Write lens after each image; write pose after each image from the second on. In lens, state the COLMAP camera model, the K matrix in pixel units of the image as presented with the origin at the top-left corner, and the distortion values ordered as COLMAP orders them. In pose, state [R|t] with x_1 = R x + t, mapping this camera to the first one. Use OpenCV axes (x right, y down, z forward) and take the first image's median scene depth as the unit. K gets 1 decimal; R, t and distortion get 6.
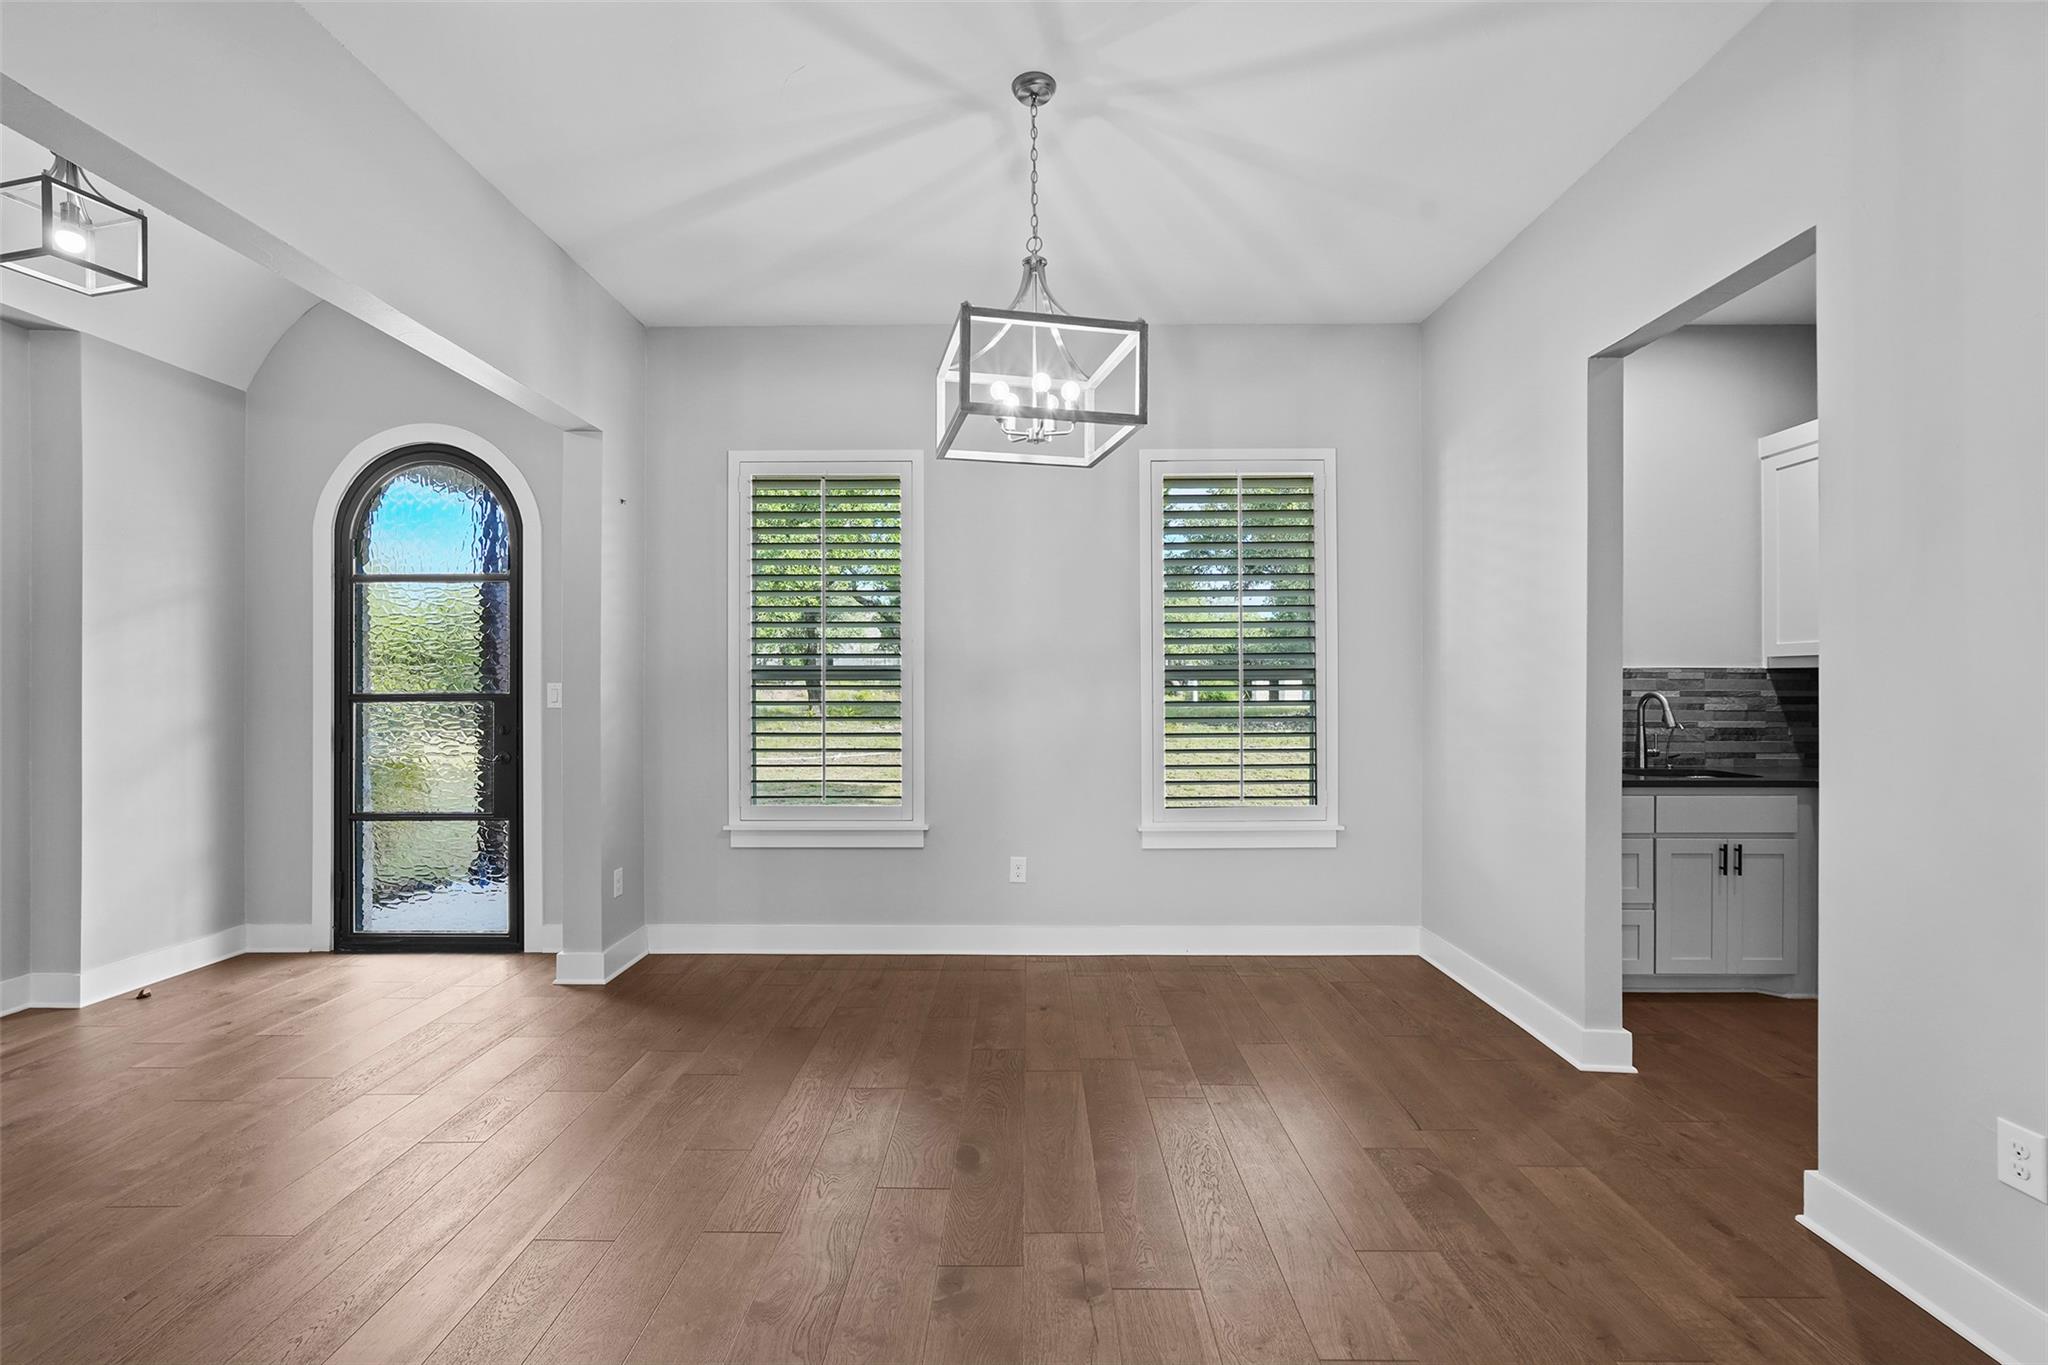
lens RADIAL K [[898.4, 0, 1027.0], [0, 898.4, 678.7], [0, 0, 1]] dist [-0.012468, 0.004542]
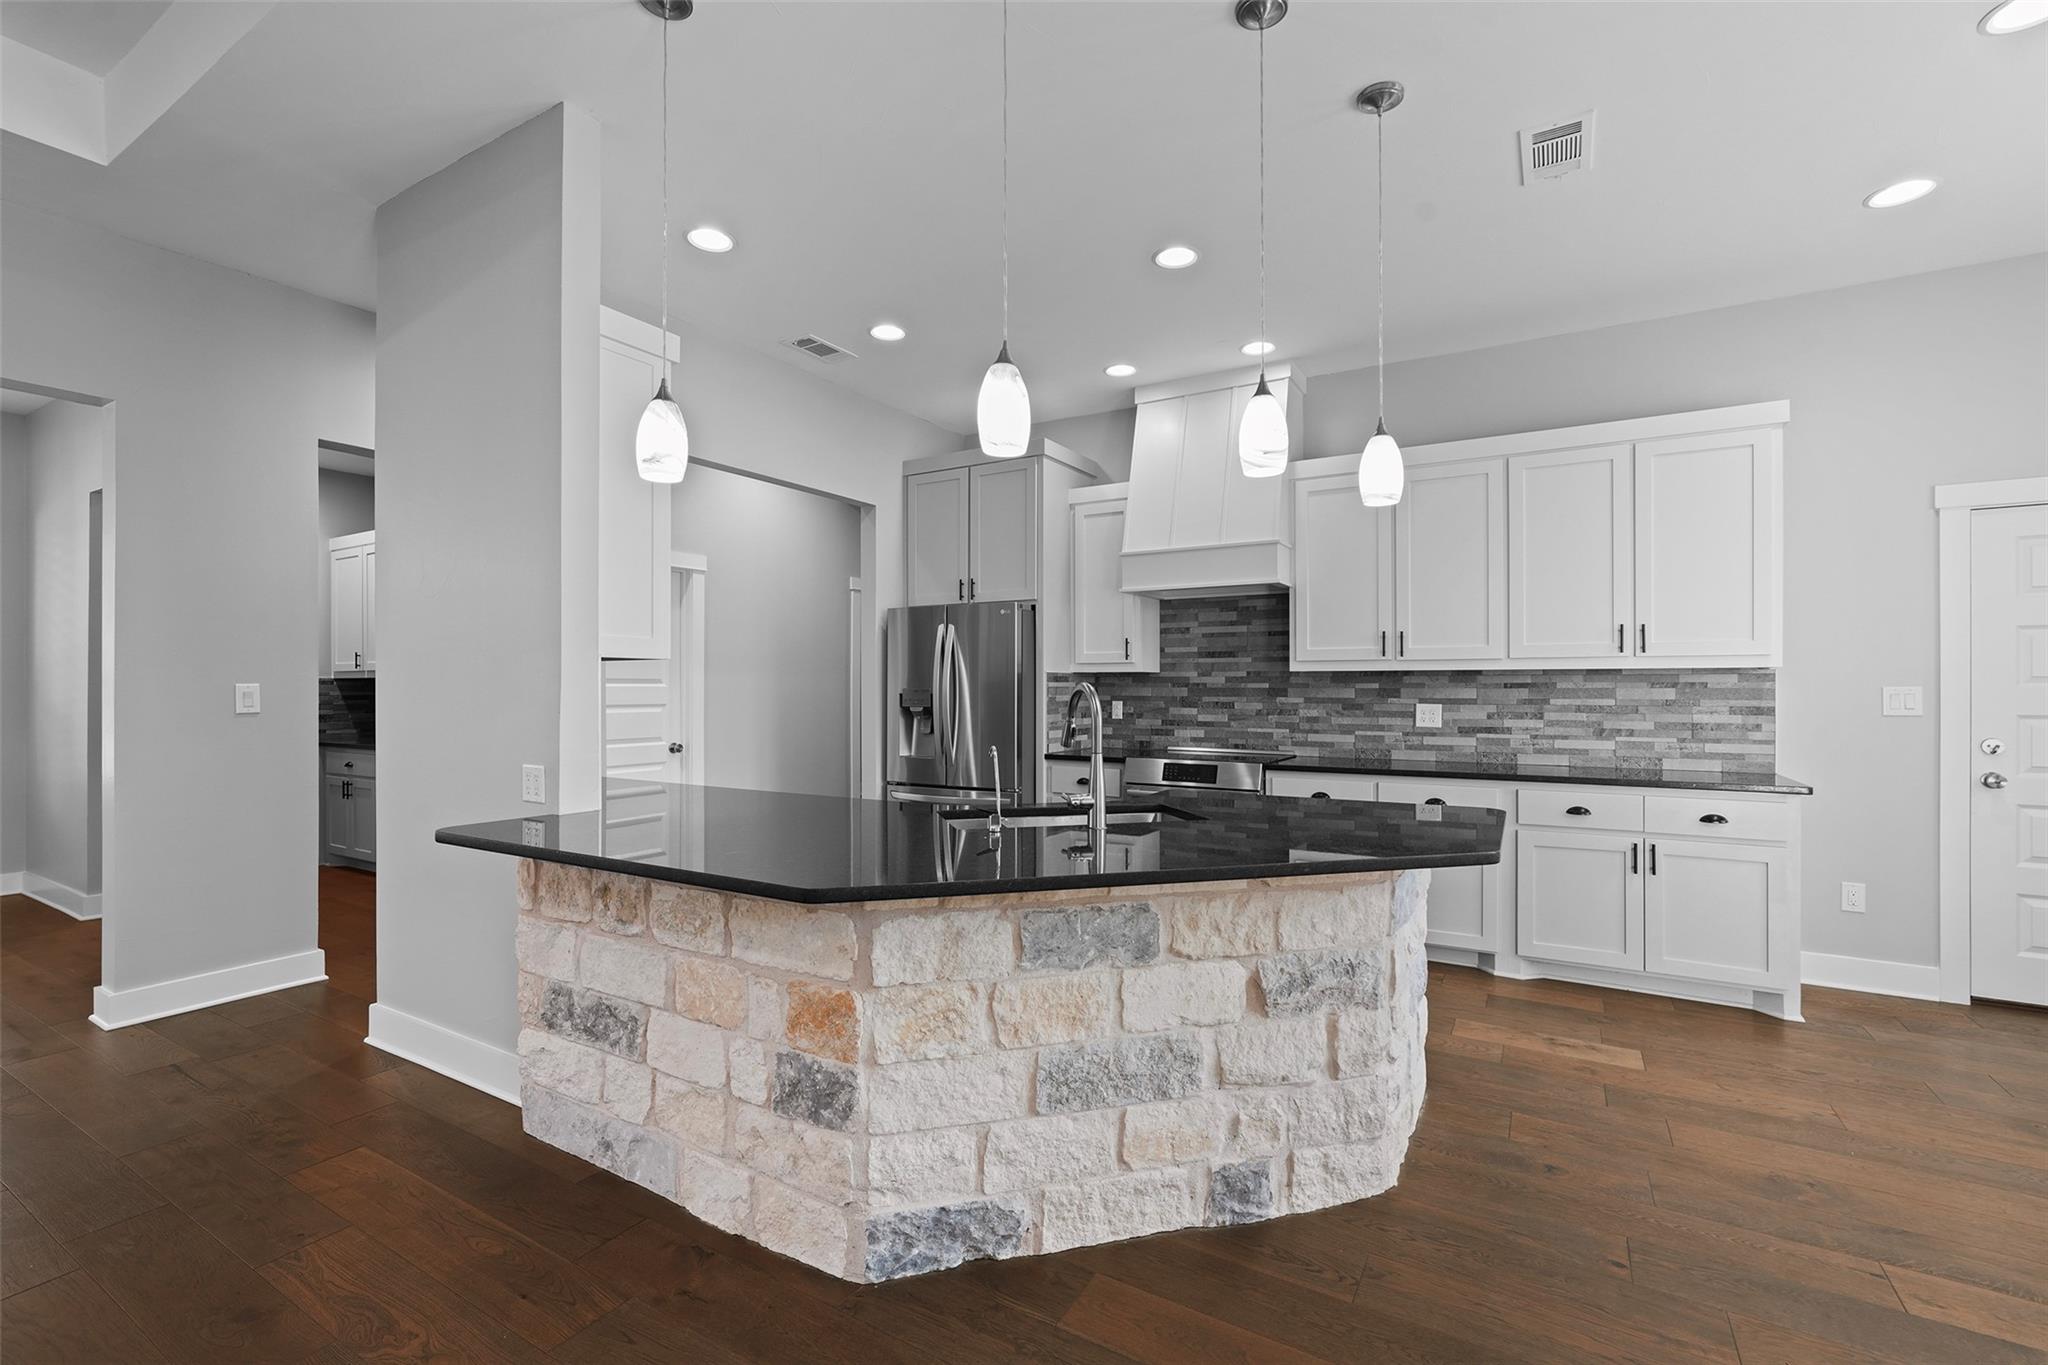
lens RADIAL K [[898.4, 0, 1027.7], [0, 898.4, 687.3], [0, 0, 1]] dist [-0.012468, 0.004542]
pose [[0.508222, -0.000226, 0.861226, 0.059893], [-0.006506, 0.999970, 0.004102, -0.009603], [-0.861201, -0.007688, 0.508206, -0.941728]]
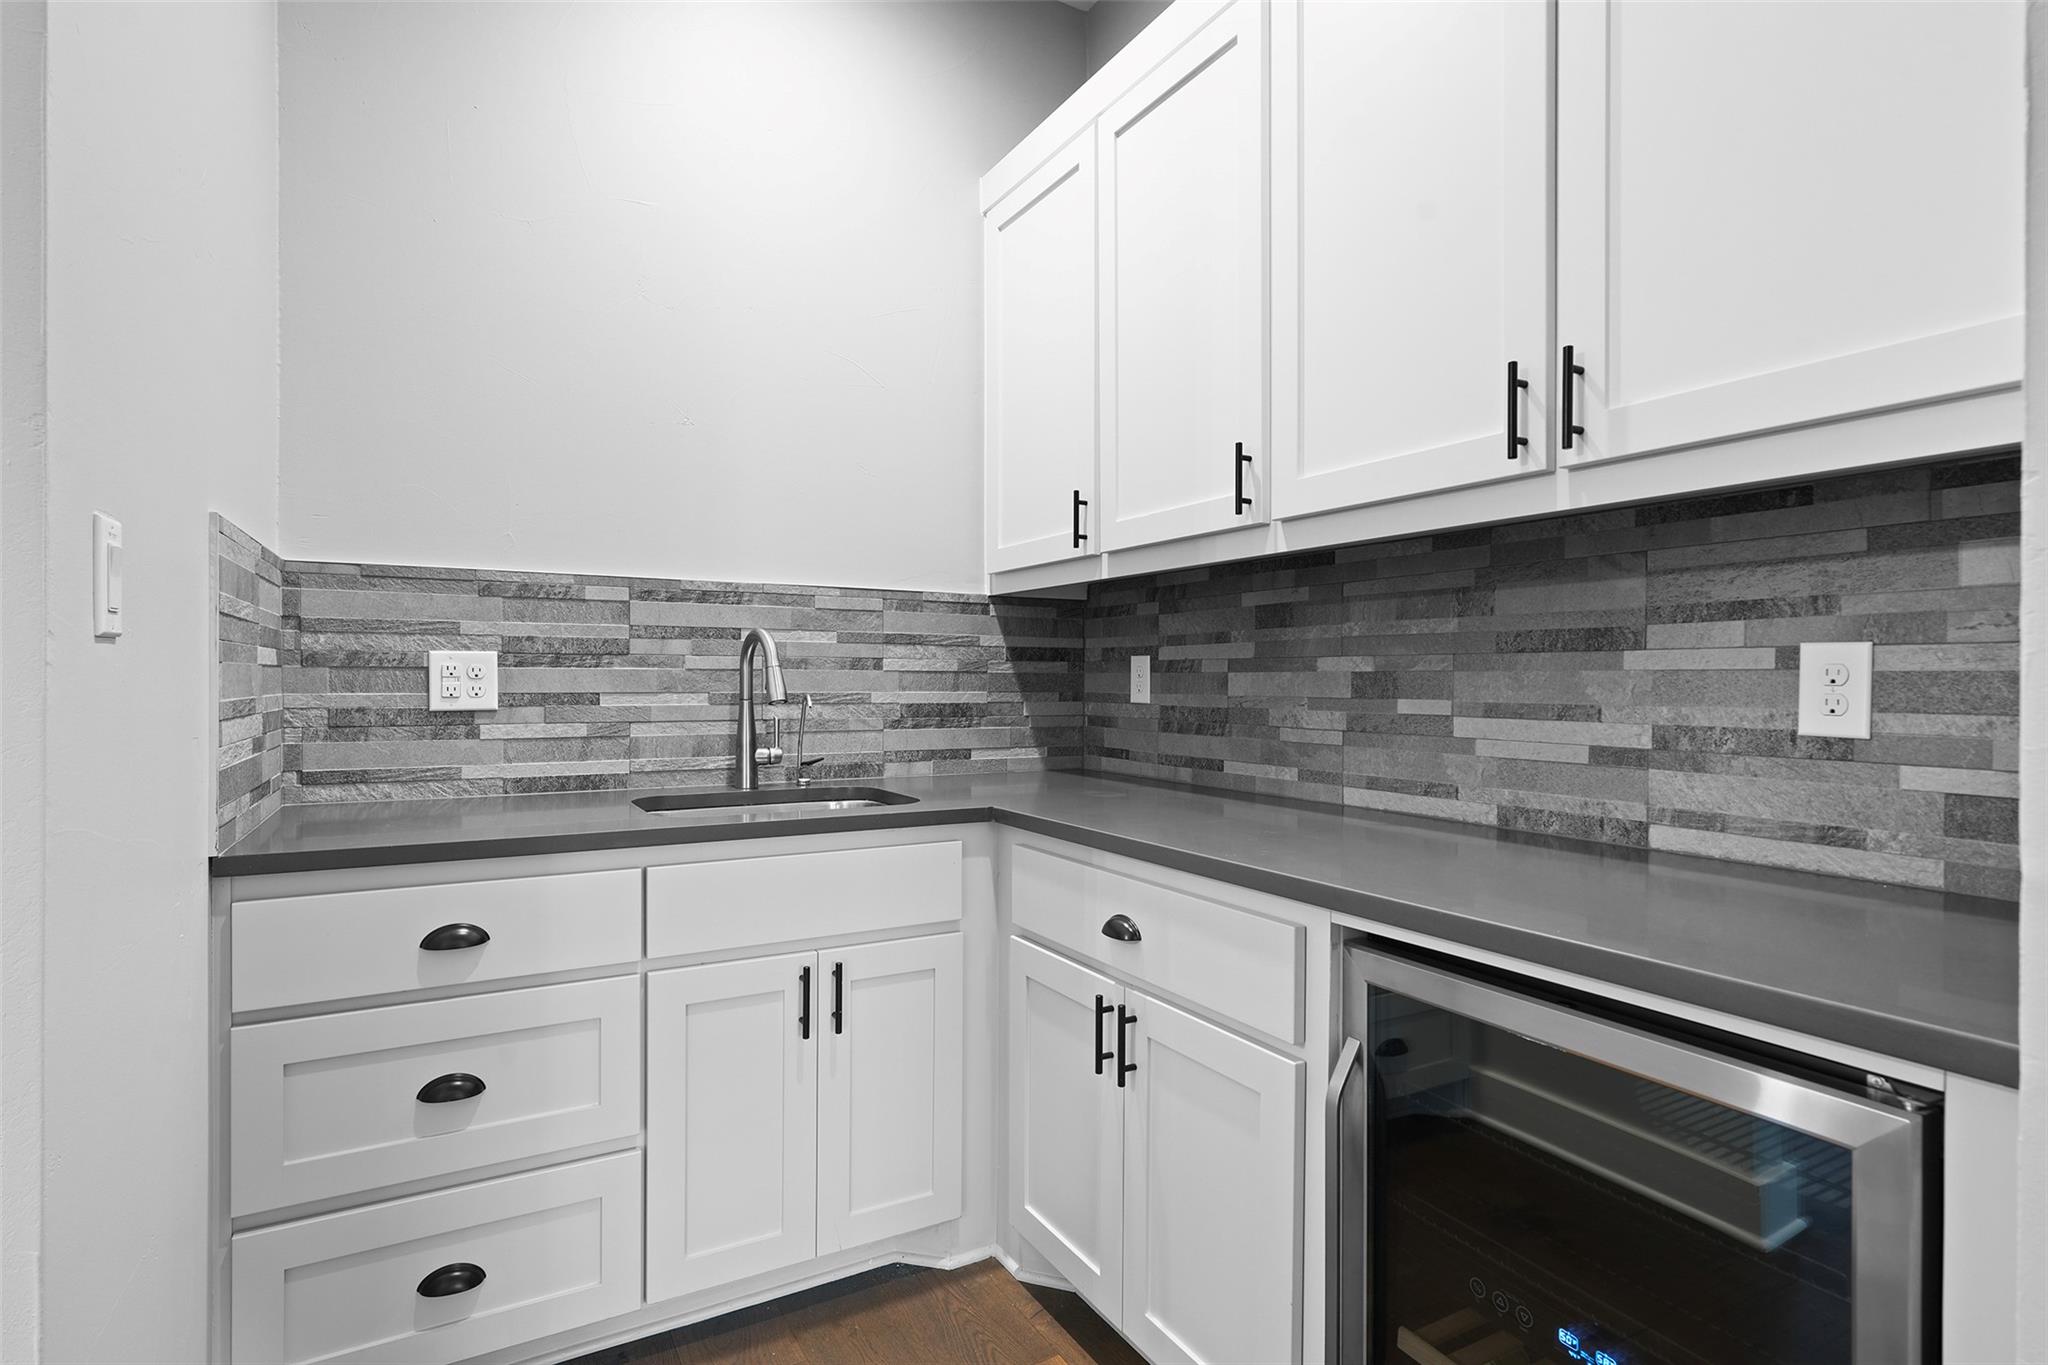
lens RADIAL K [[1024.3, 0, 1023.3], [0, 1024.3, 679.4], [0, 0, 1]] dist [-0.002670, -0.000157]
pose [[0.868456, -0.000766, 0.495766, 0.533303], [-0.003180, 0.999970, 0.007116, 0.035910], [-0.495756, -0.007756, 0.868427, 0.440229]]
